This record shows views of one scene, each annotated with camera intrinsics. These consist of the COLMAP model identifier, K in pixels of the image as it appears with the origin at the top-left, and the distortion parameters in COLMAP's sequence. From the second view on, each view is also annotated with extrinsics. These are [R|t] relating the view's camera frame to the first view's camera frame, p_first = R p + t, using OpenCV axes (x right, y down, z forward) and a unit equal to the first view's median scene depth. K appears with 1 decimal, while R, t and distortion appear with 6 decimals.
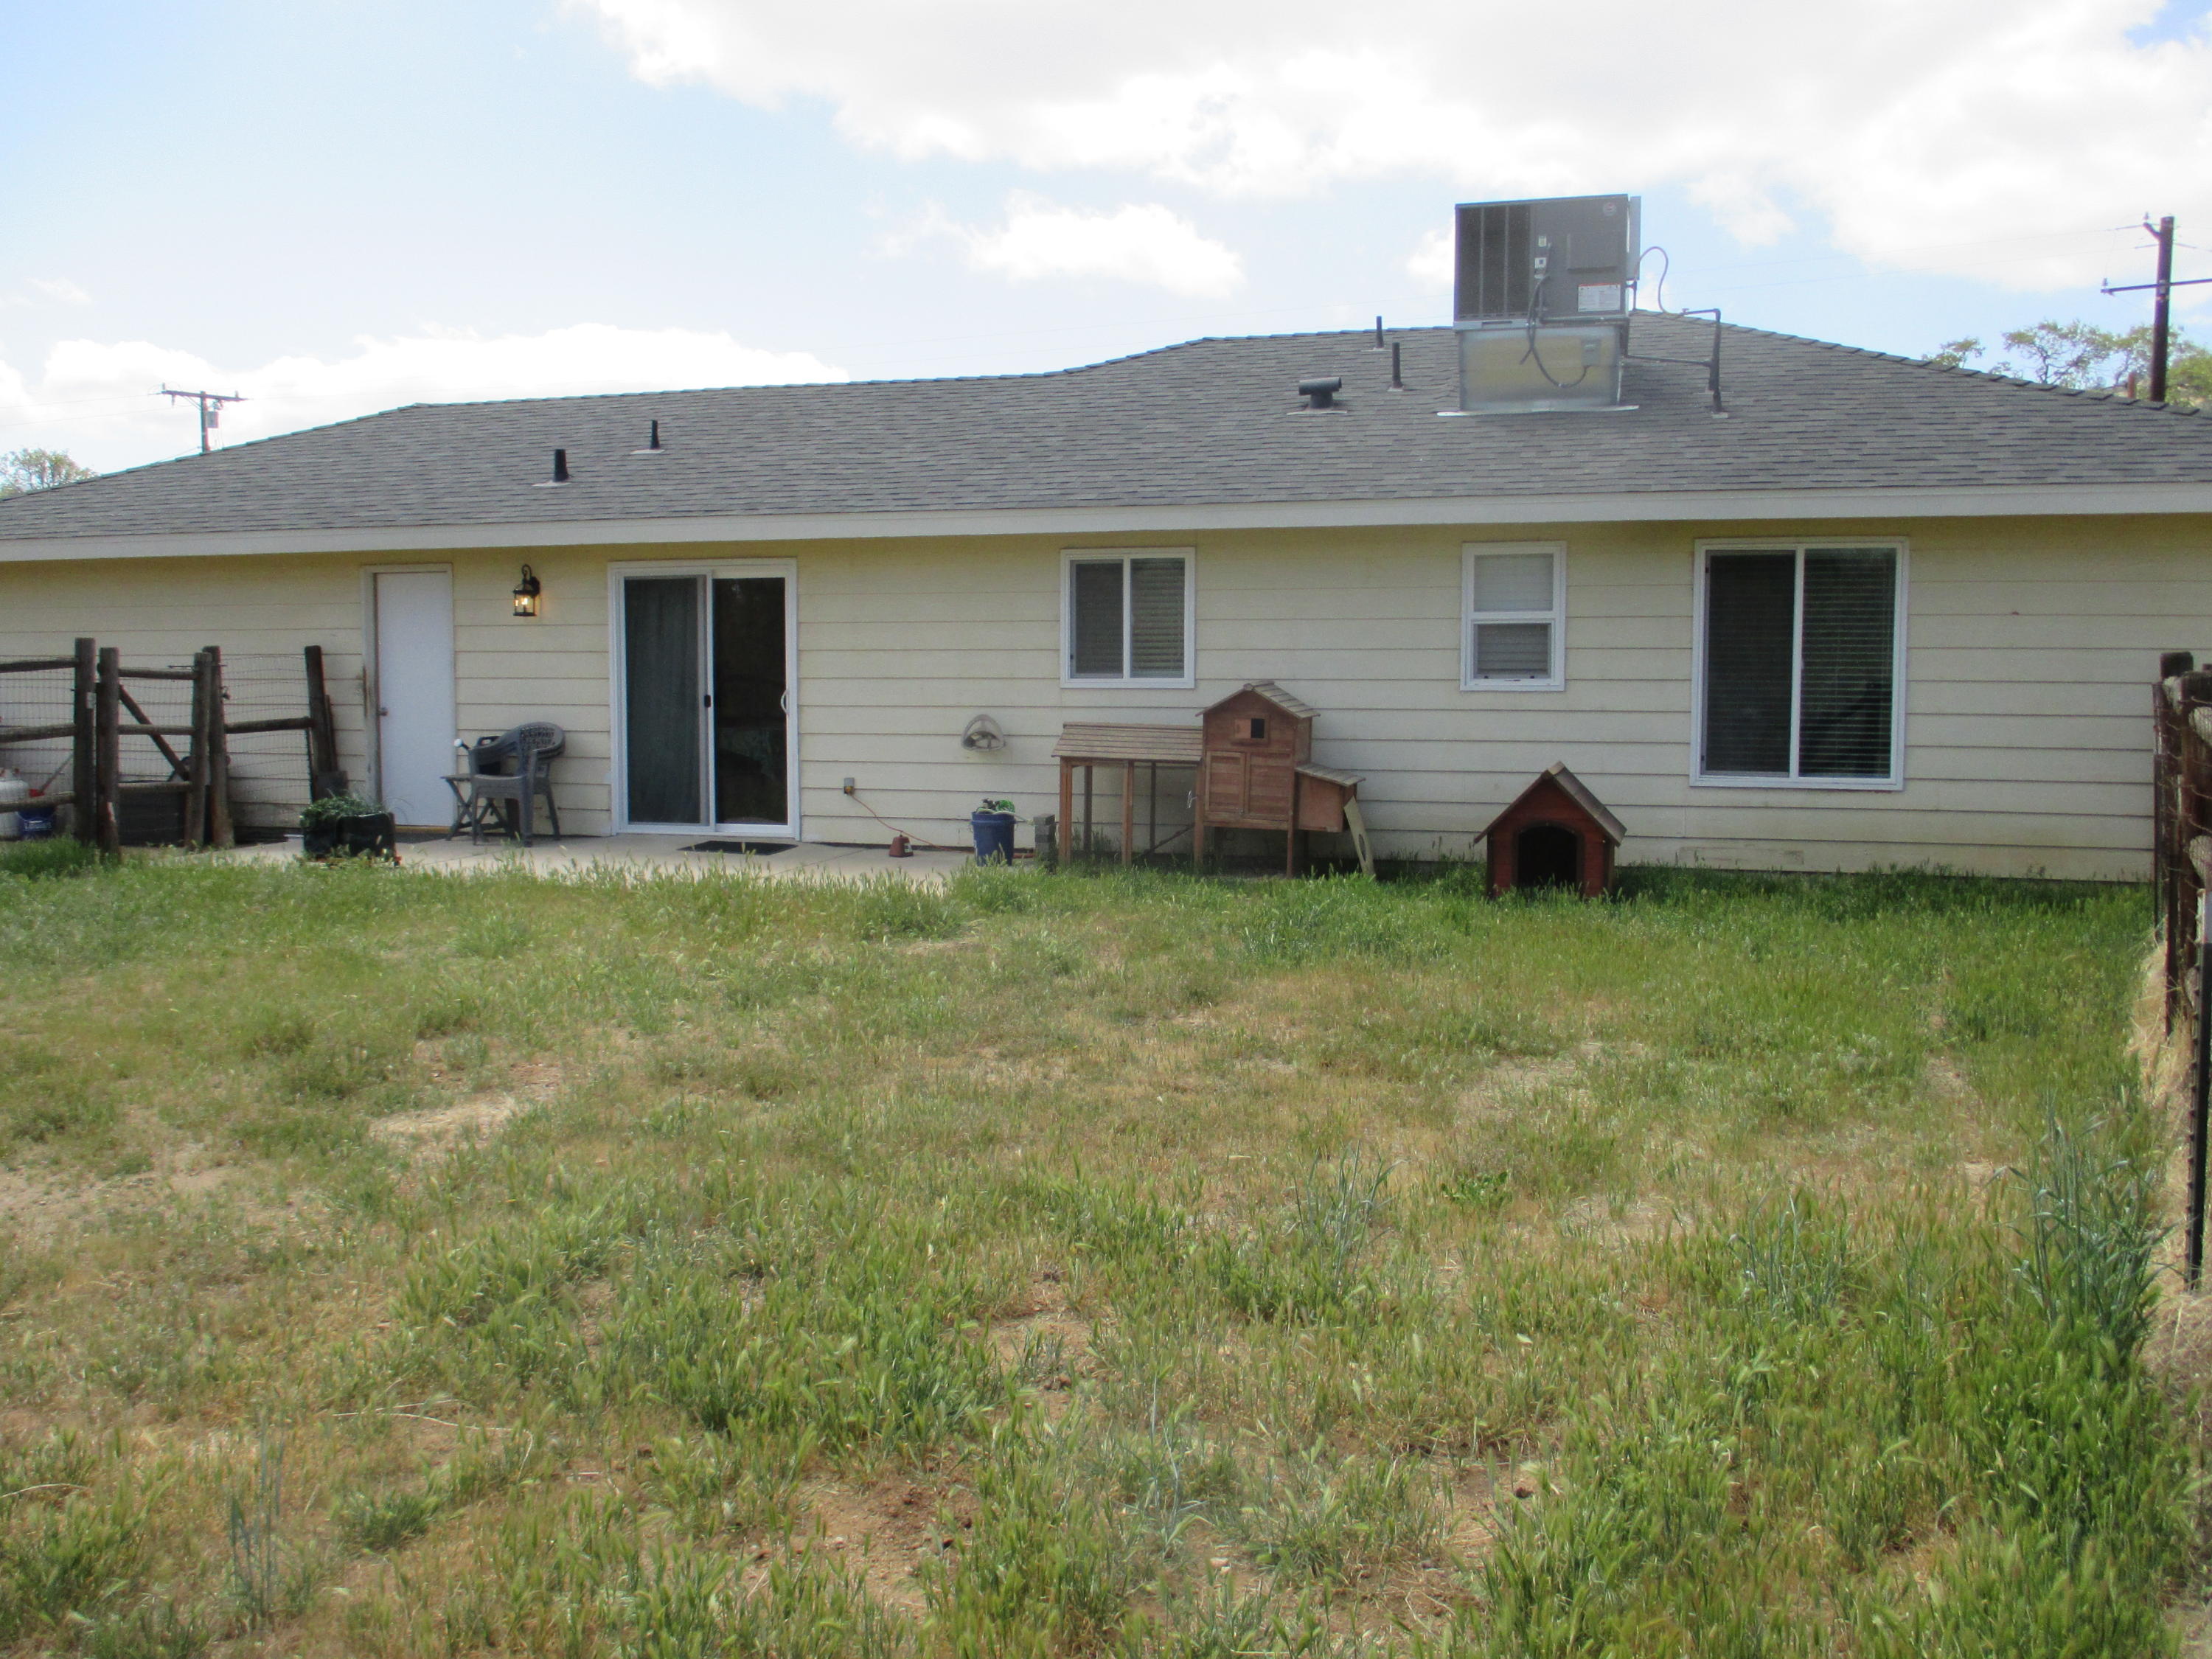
lens RADIAL K [[1828.4, 0, 1119.0], [0, 1828.4, 832.3], [0, 0, 1]] dist [-0.042316, 0.013769]
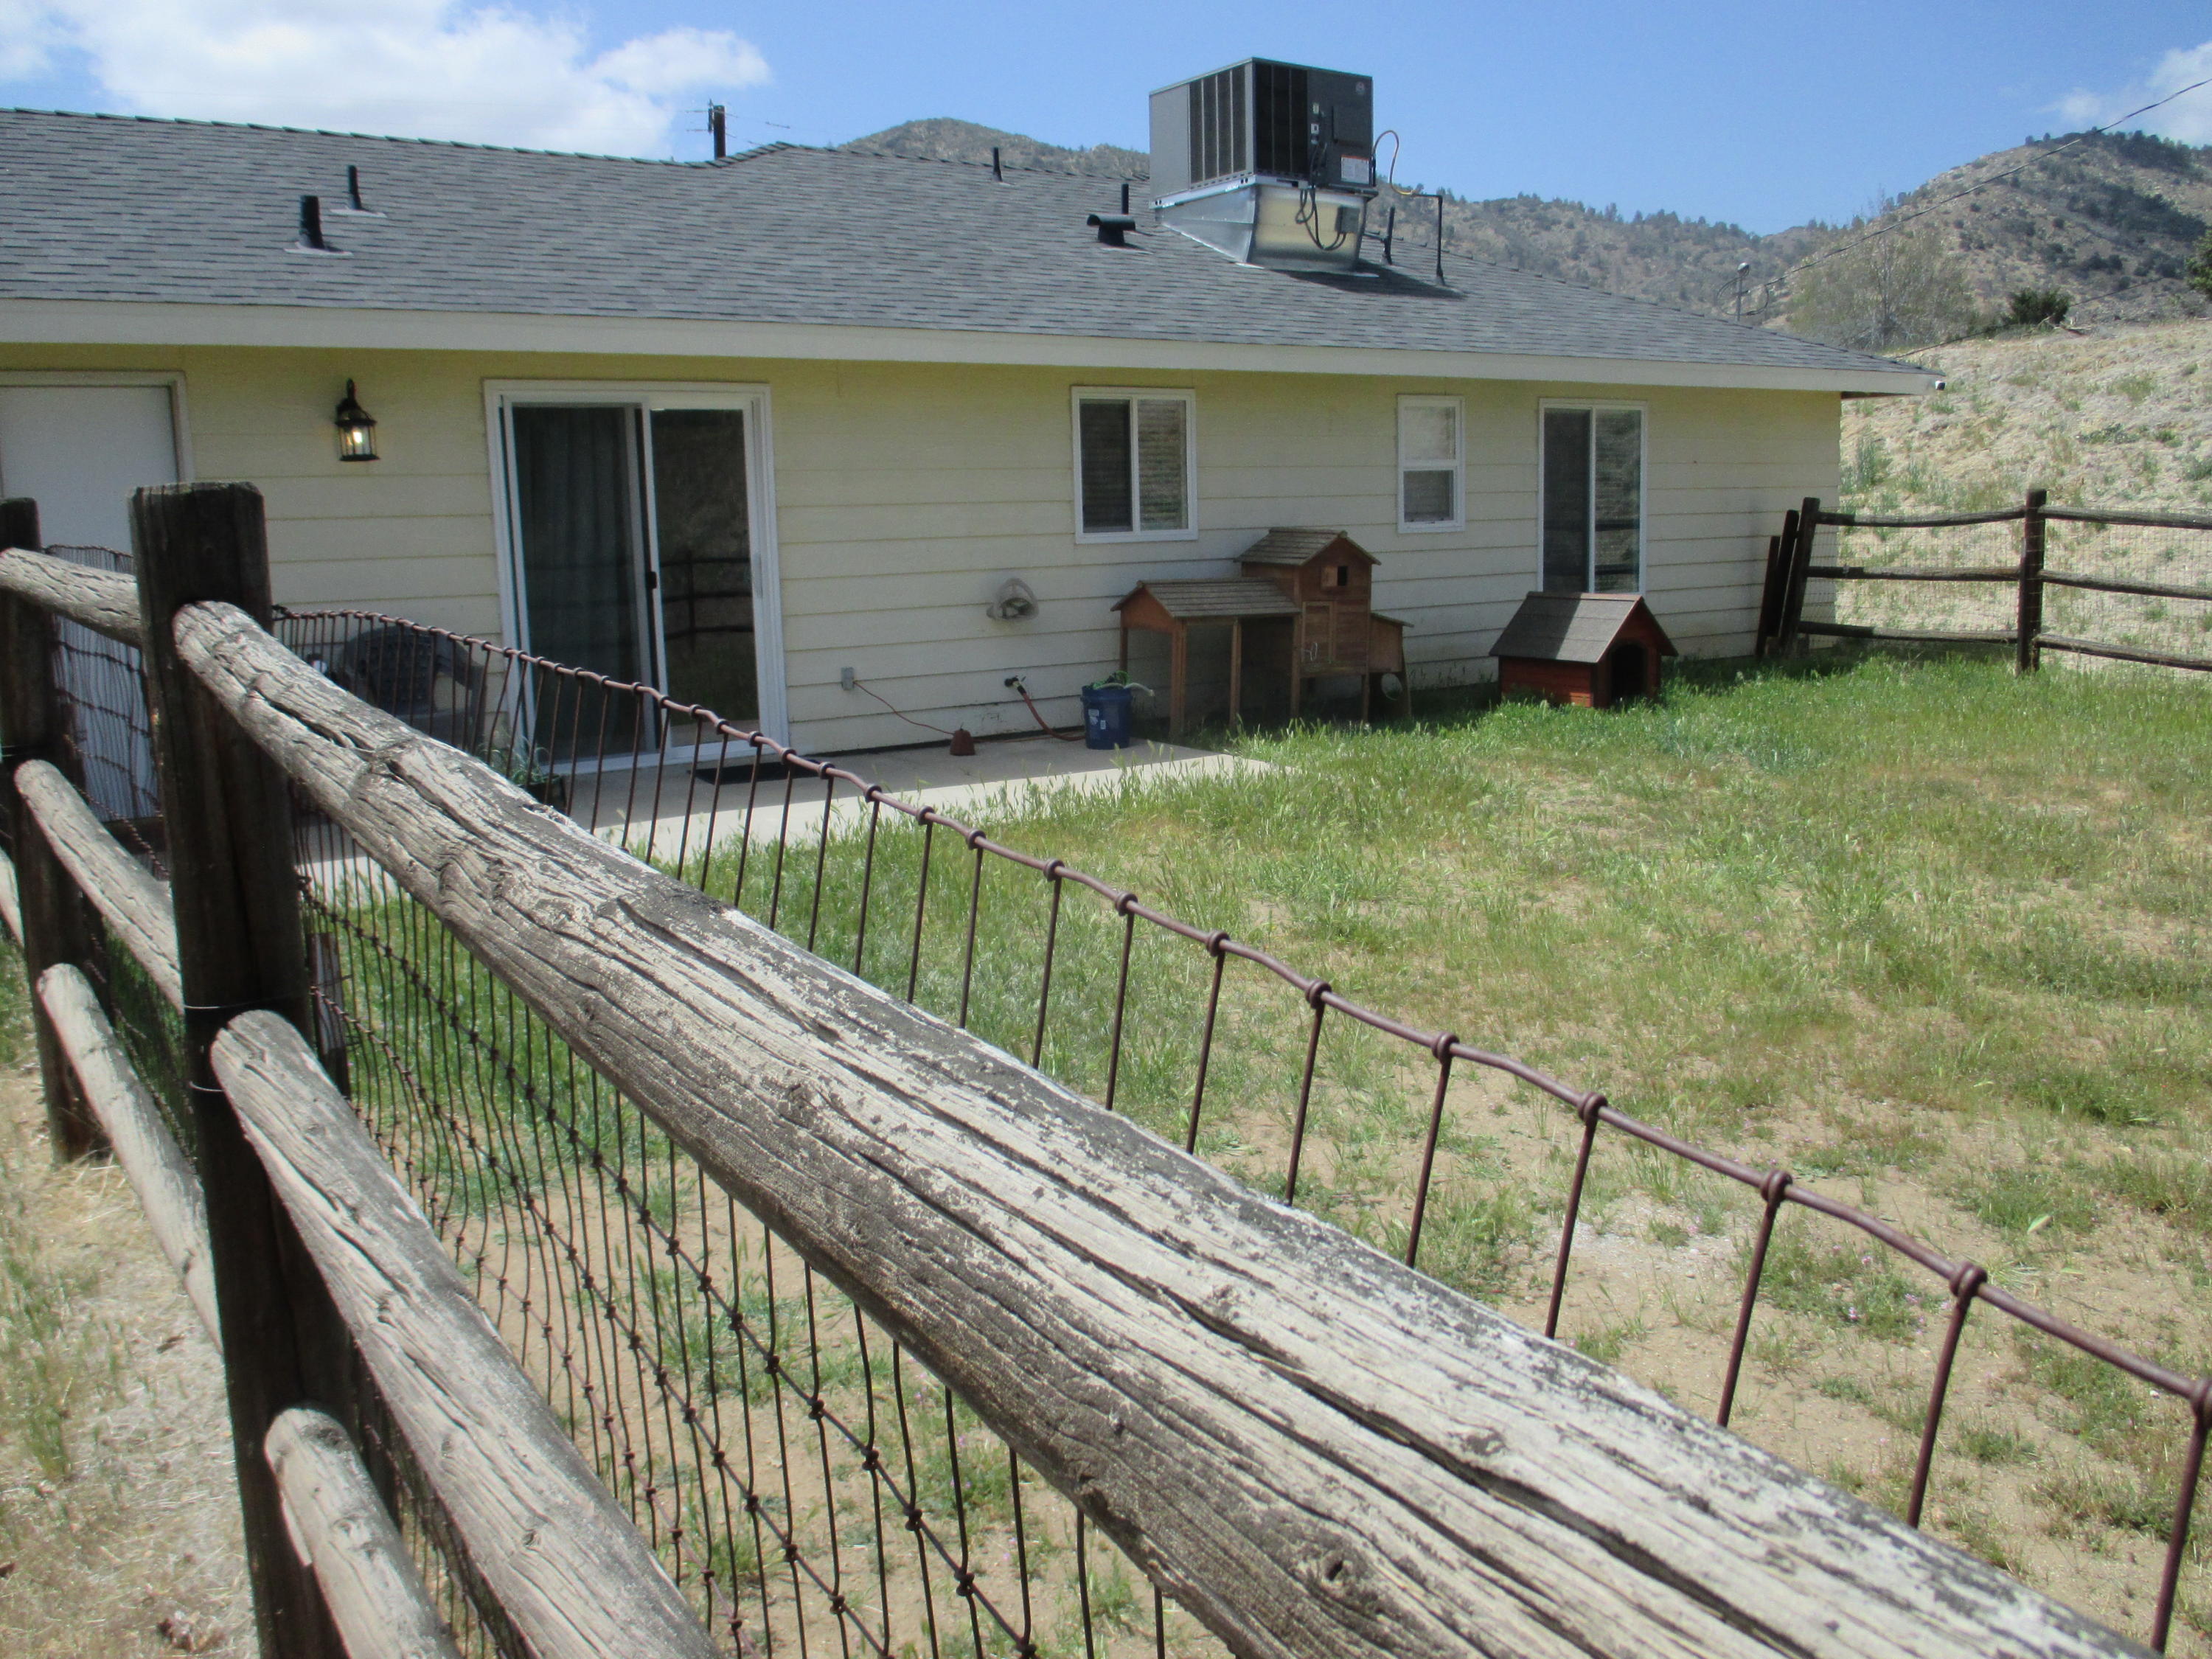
lens RADIAL K [[1828.4, 0, 1129.1], [0, 1828.4, 826.3], [0, 0, 1]] dist [-0.042316, 0.013769]
pose [[0.606977, -0.153165, 0.779820, -0.728055], [0.087869, 0.988170, 0.125694, -0.052314], [-0.789847, -0.007771, 0.613255, 0.429014]]
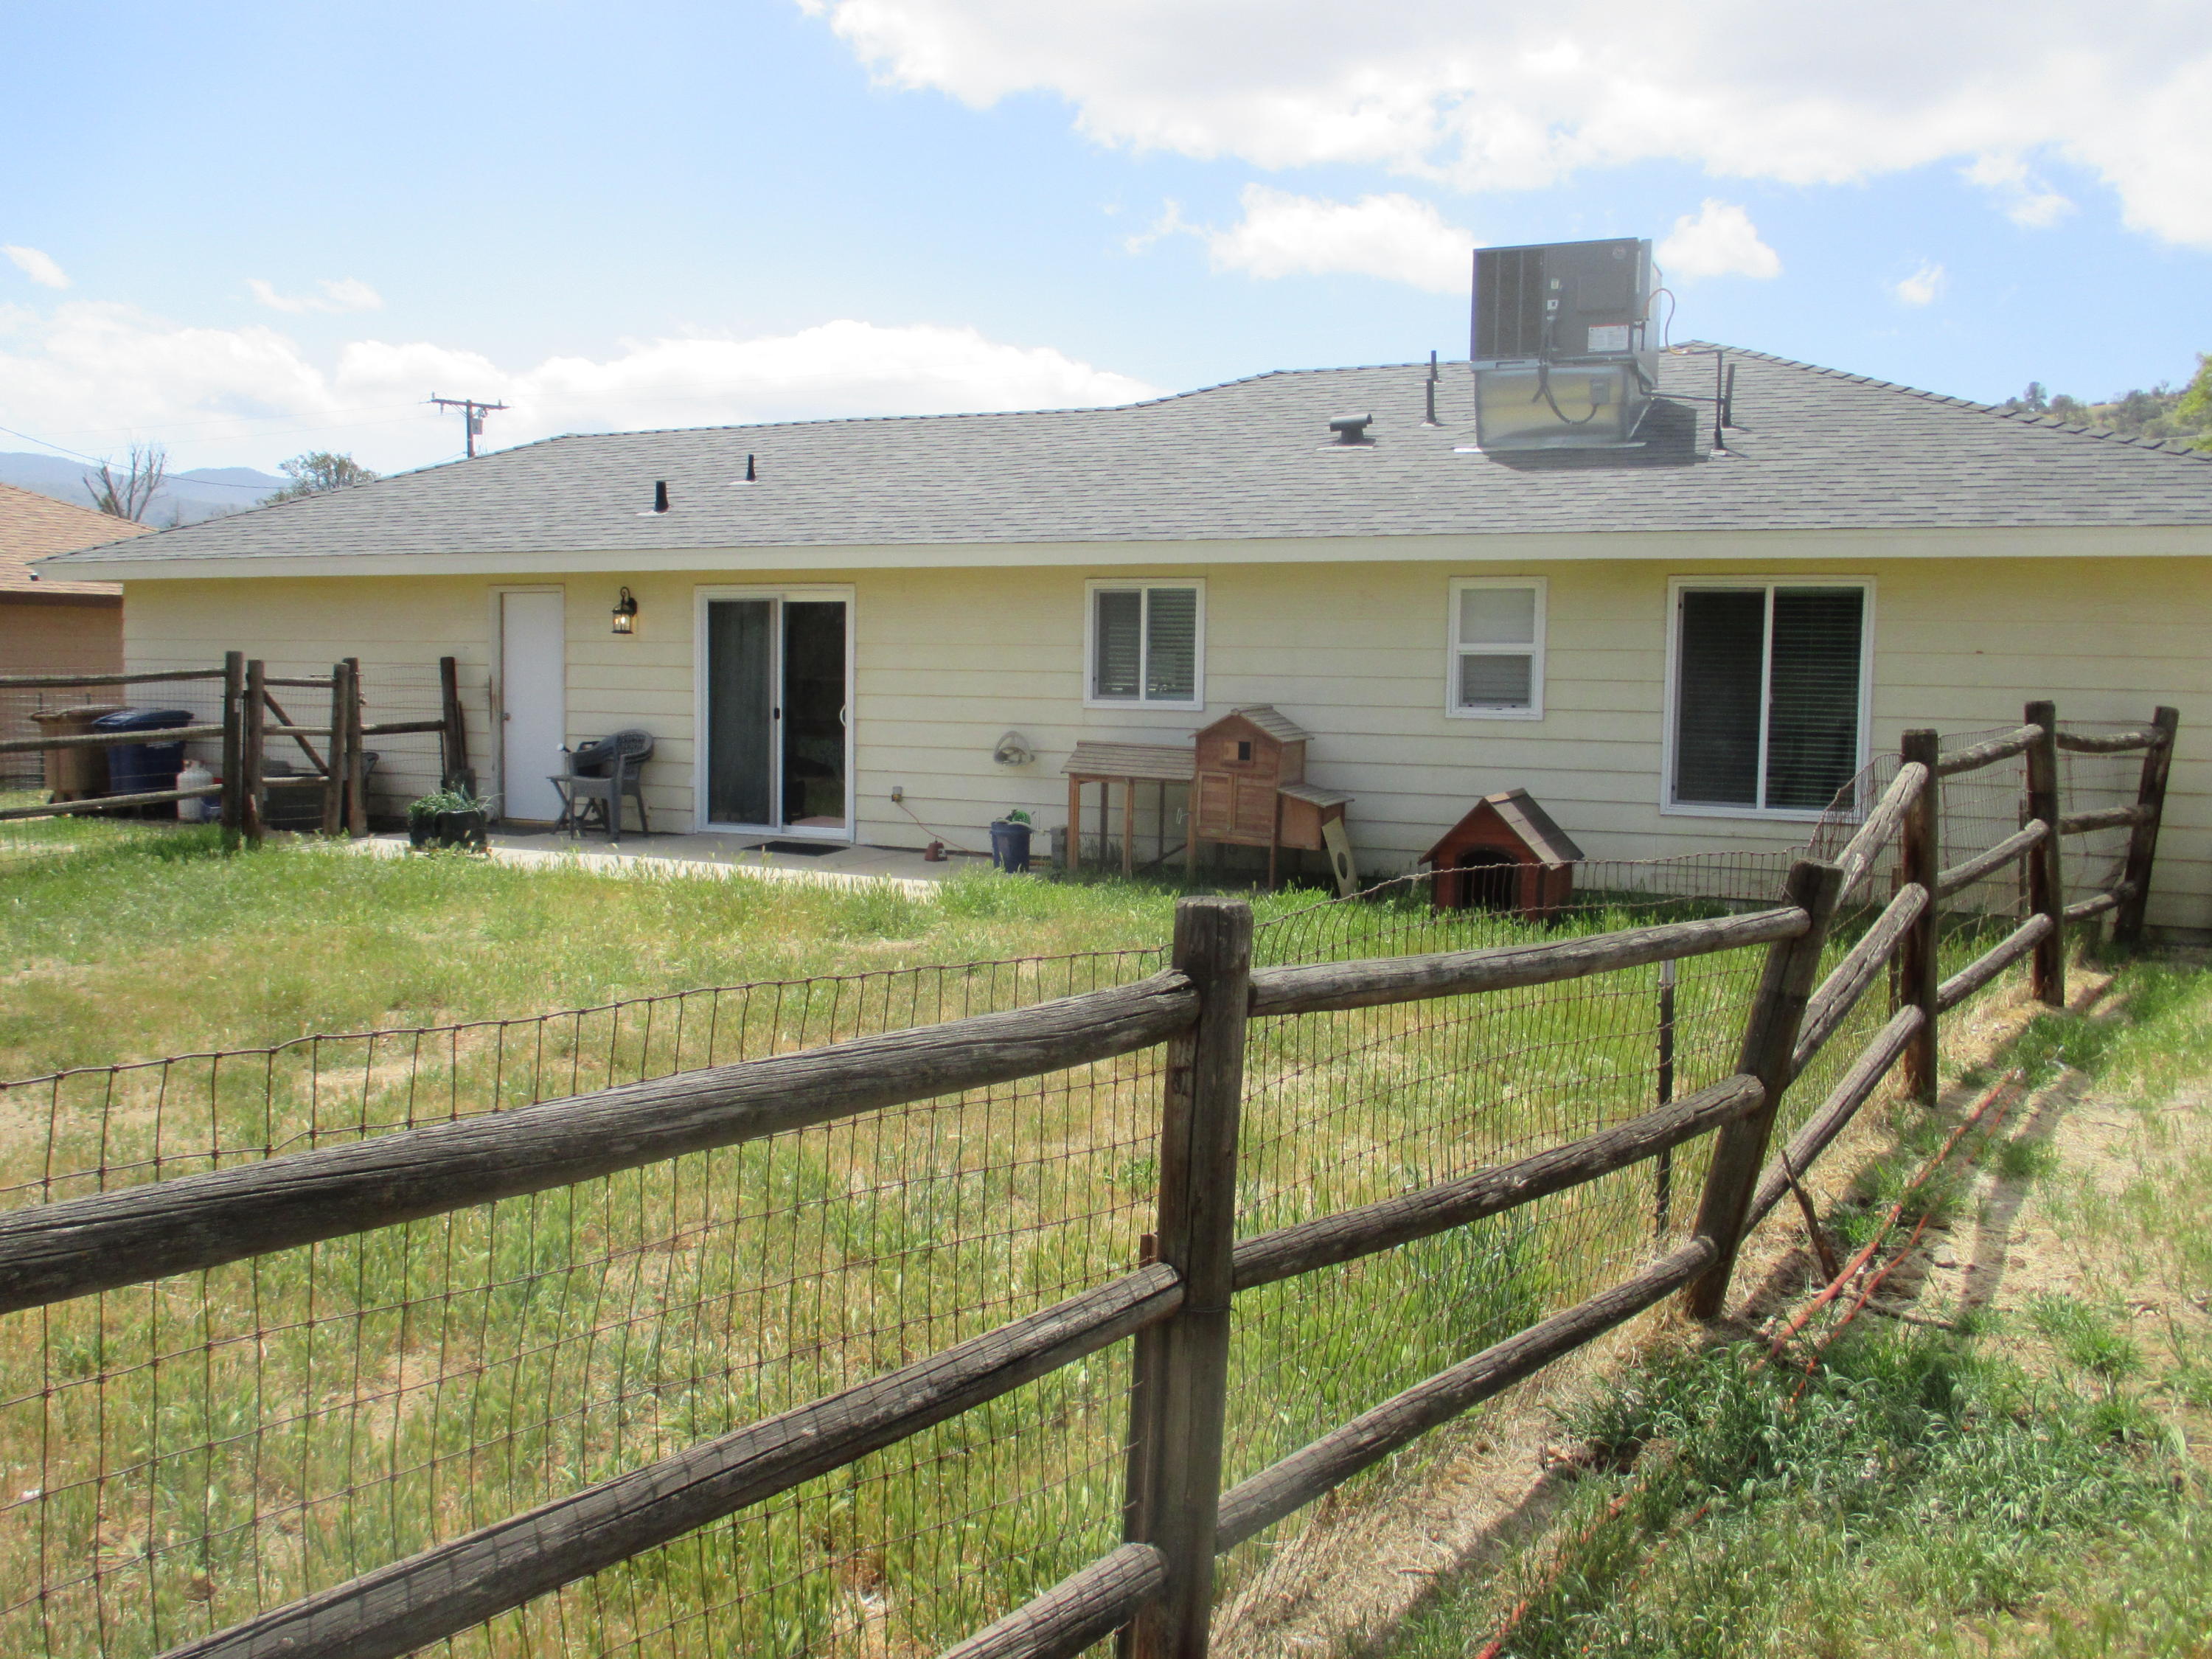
lens RADIAL K [[1828.4, 0, 1098.9], [0, 1828.4, 839.7], [0, 0, 1]] dist [-0.042316, 0.013769]
pose [[0.989724, 0.026109, -0.140587, 0.129532], [-0.025208, 0.999649, 0.008183, -0.010409], [0.140751, -0.004555, 0.990034, -0.064118]]
